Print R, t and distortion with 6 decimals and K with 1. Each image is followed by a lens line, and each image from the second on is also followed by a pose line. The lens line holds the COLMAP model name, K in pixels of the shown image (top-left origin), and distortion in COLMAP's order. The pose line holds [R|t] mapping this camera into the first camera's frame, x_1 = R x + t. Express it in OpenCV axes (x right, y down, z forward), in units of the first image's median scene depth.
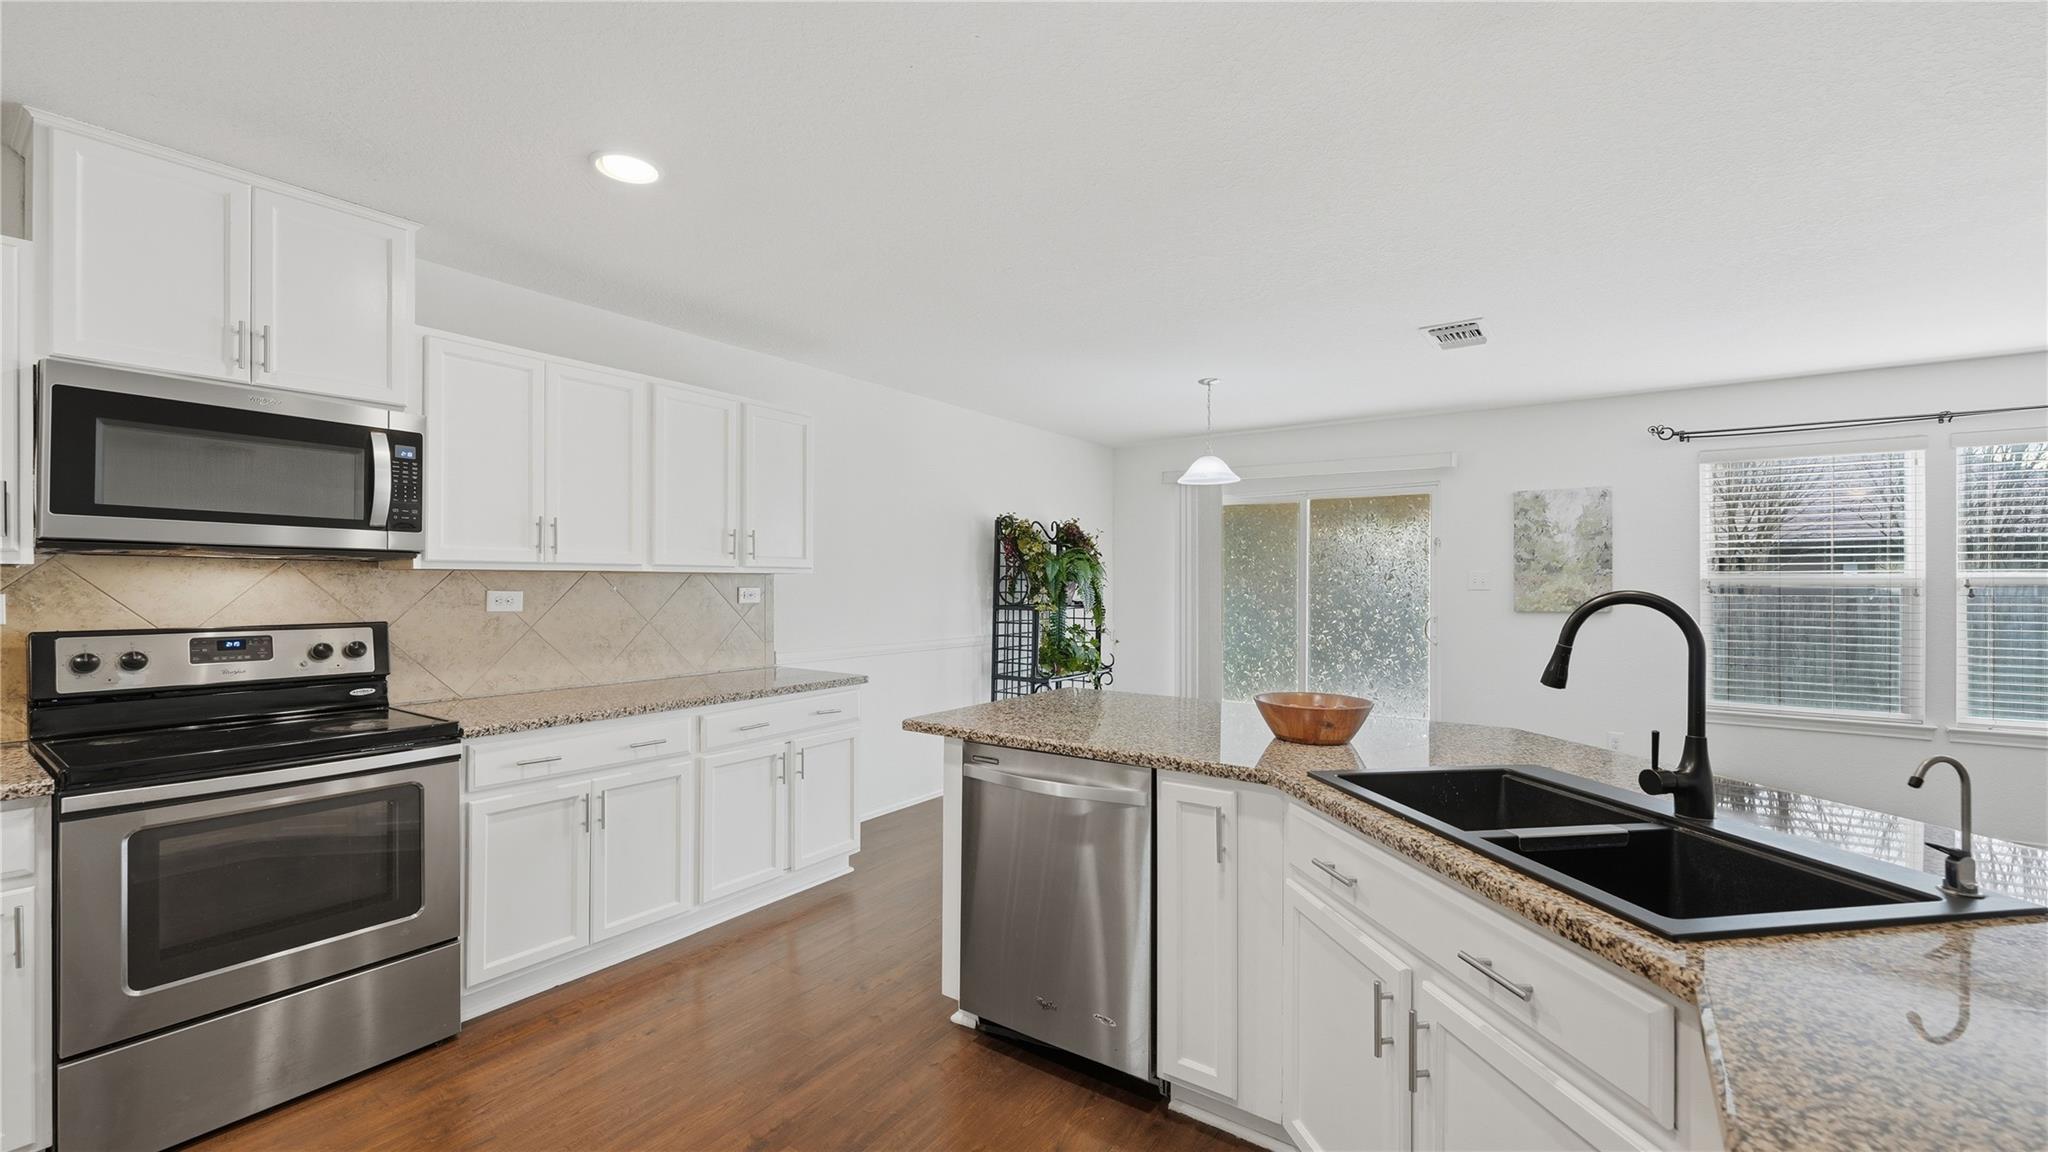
lens RADIAL K [[820.1, 0, 1022.0], [0, 820.1, 583.3], [0, 0, 1]] dist [-0.004286, 0.000833]
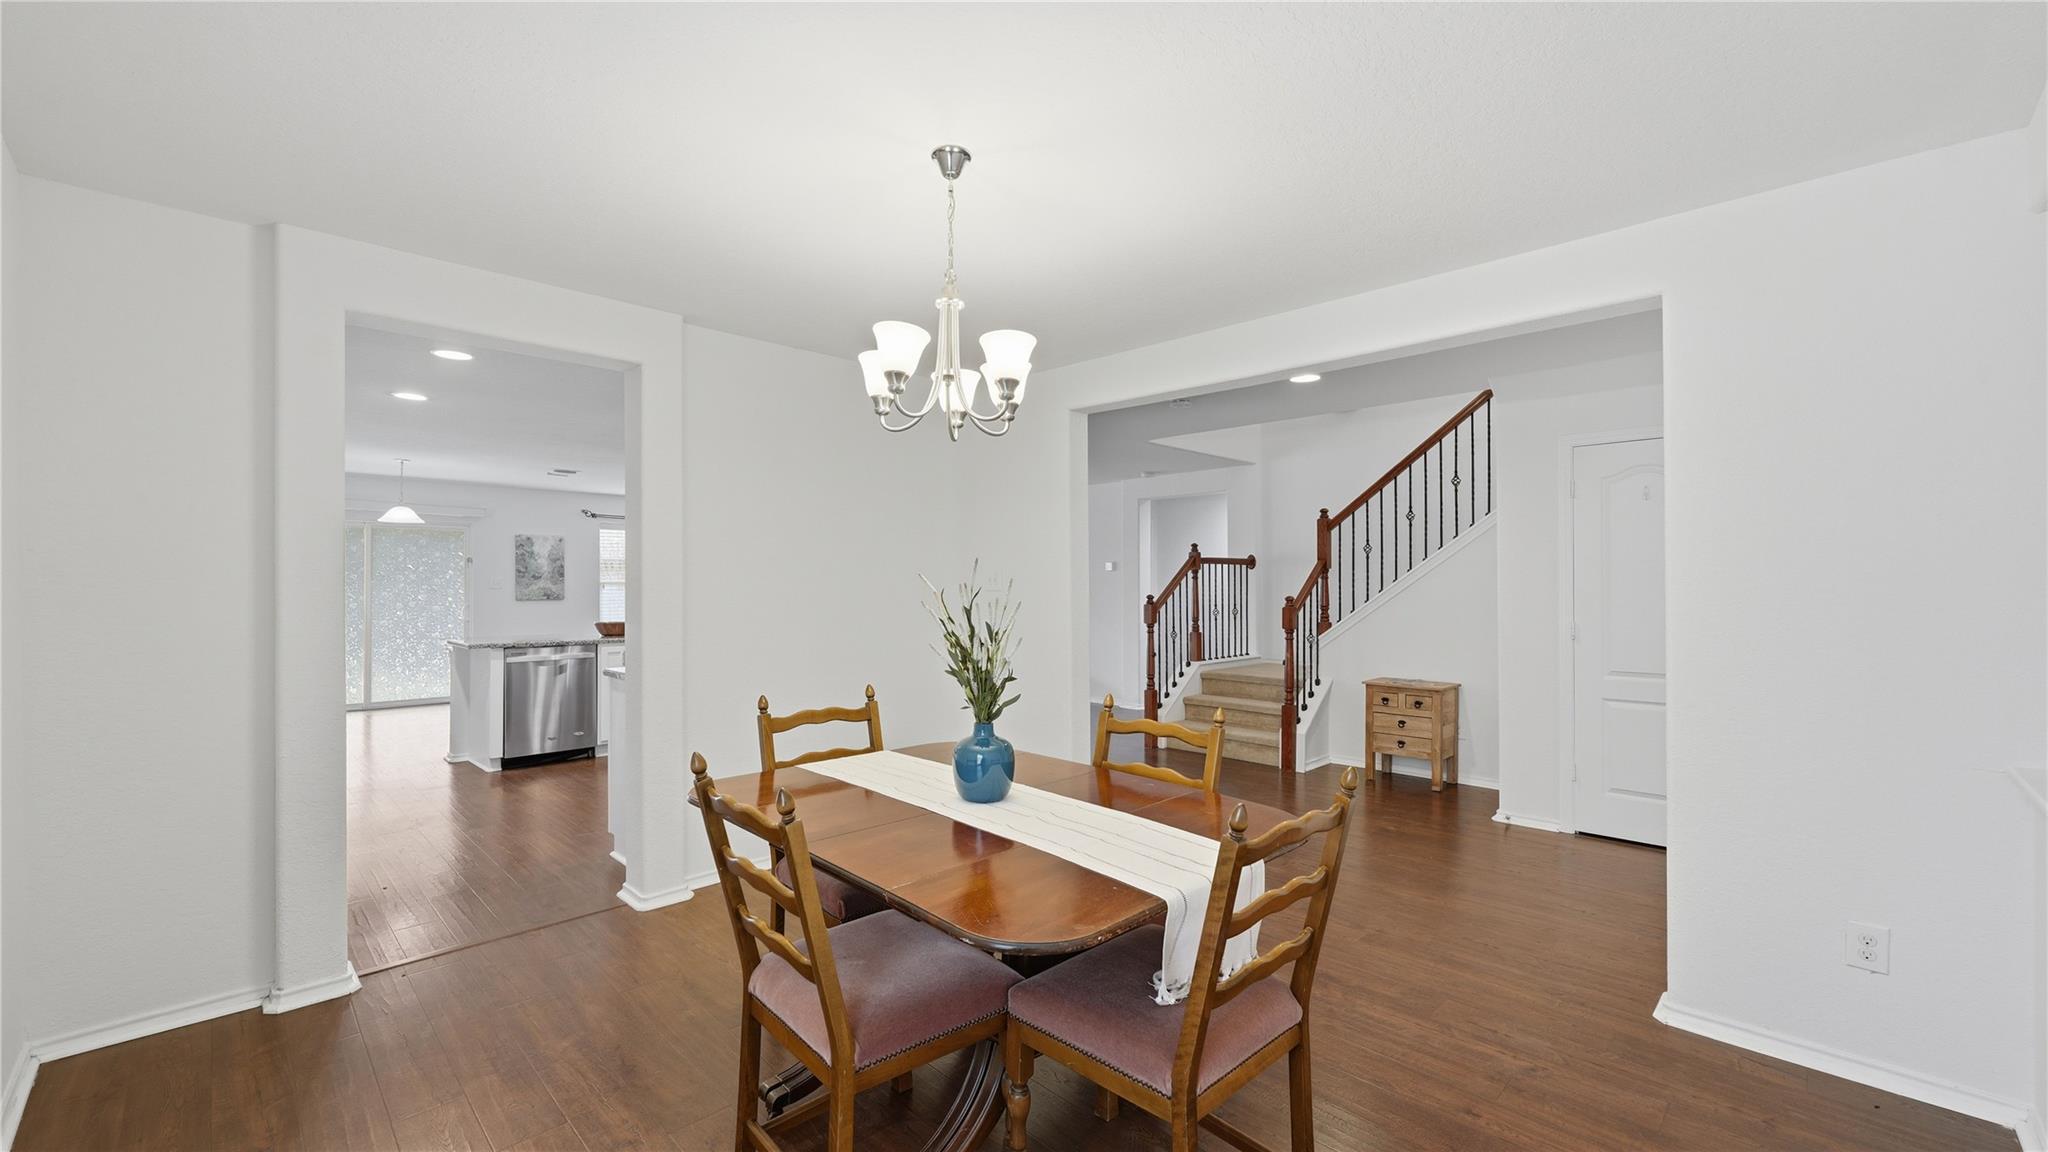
lens RADIAL K [[820.1, 0, 1021.2], [0, 820.1, 586.7], [0, 0, 1]] dist [-0.004286, 0.000833]
pose [[0.175380, -0.003217, 0.984496, -1.739404], [0.002745, 0.999992, 0.002779, 0.004065], [-0.984497, 0.002215, 0.175387, -0.744675]]
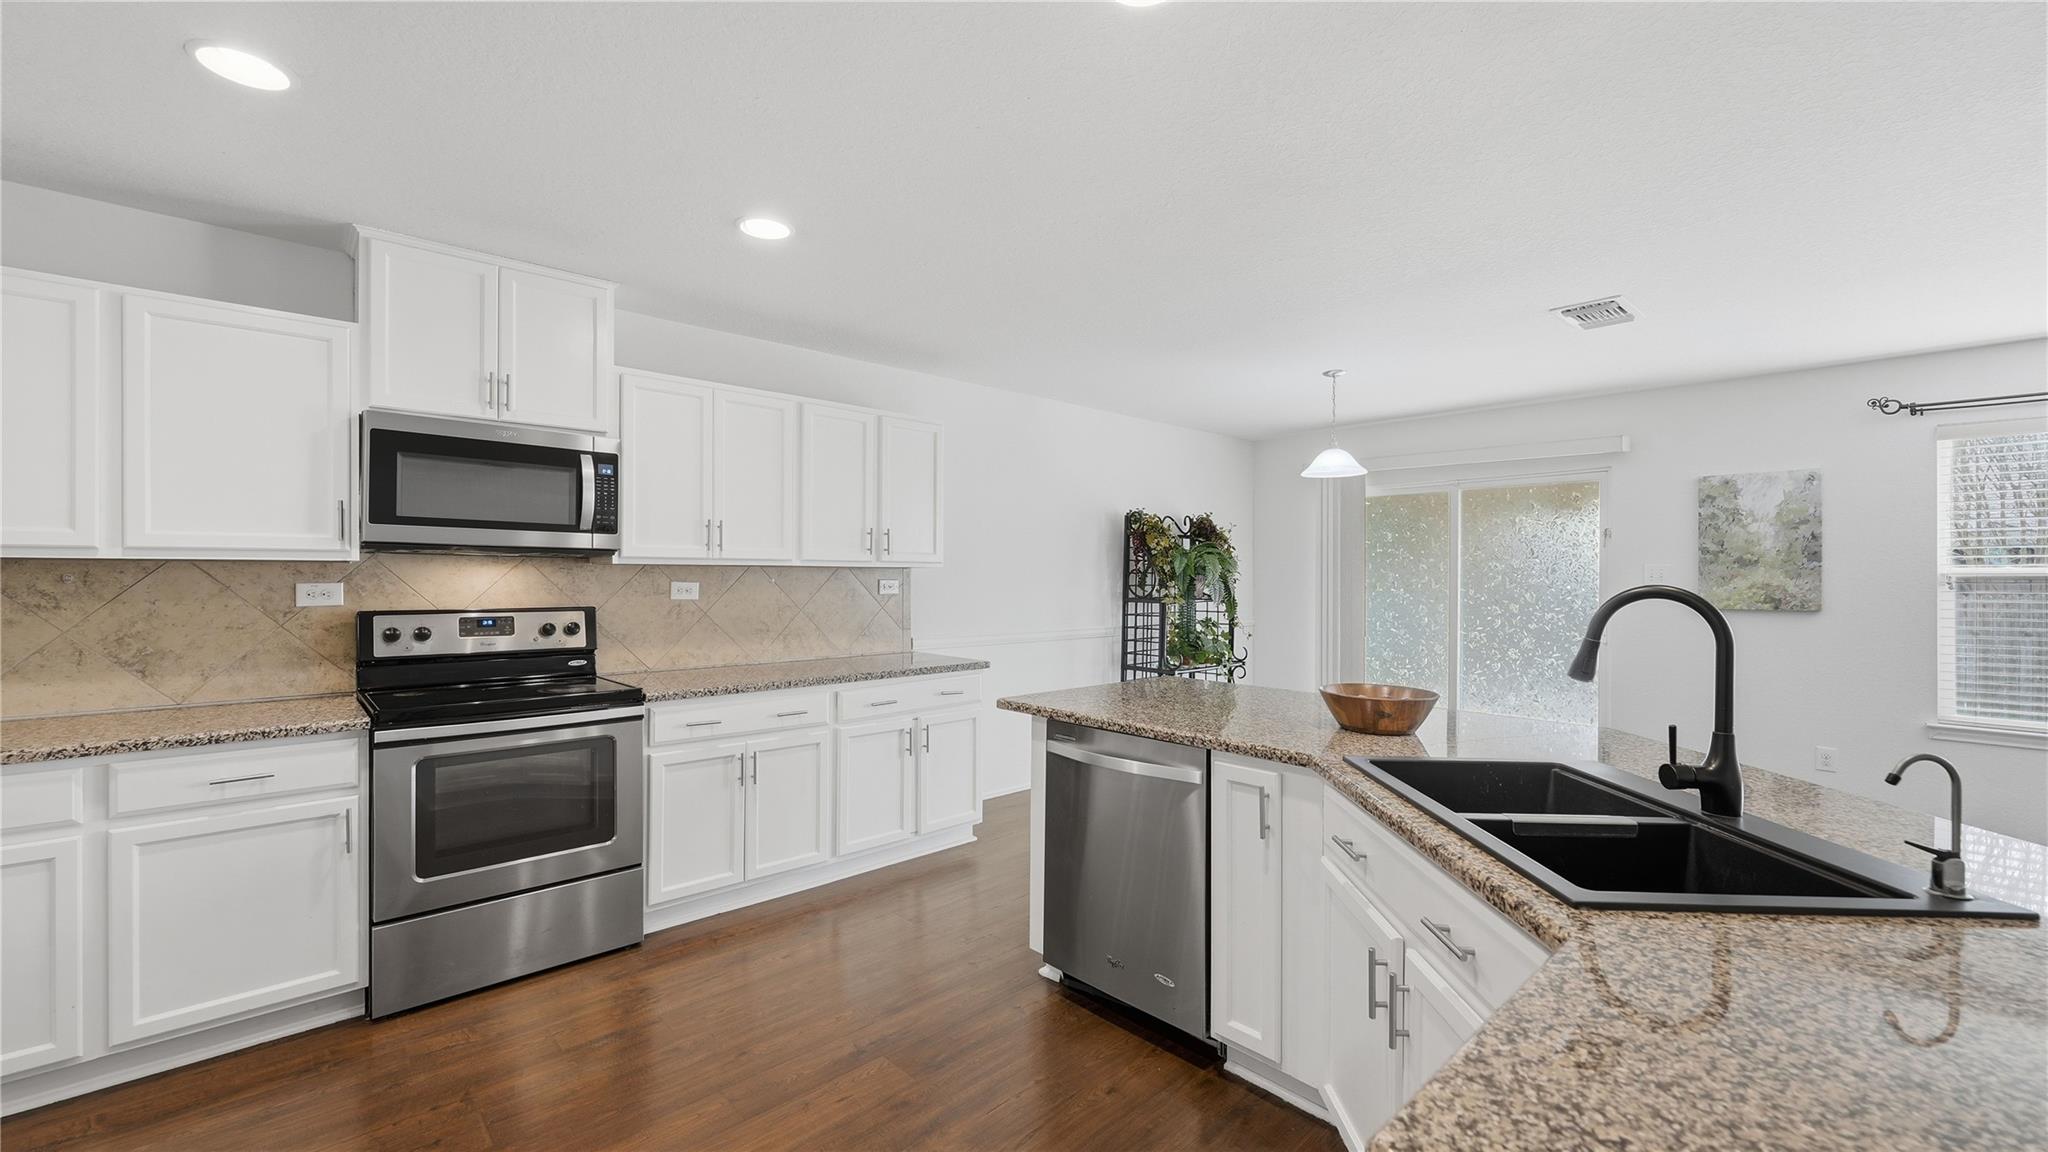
lens RADIAL K [[820.1, 0, 1022.0], [0, 820.1, 578.2], [0, 0, 1]] dist [-0.004286, 0.000833]
pose [[0.978558, 0.002689, -0.205953, 0.096069], [-0.002338, 0.999995, 0.001947, 0.000142], [0.205957, -0.001423, 0.978560, -0.067835]]
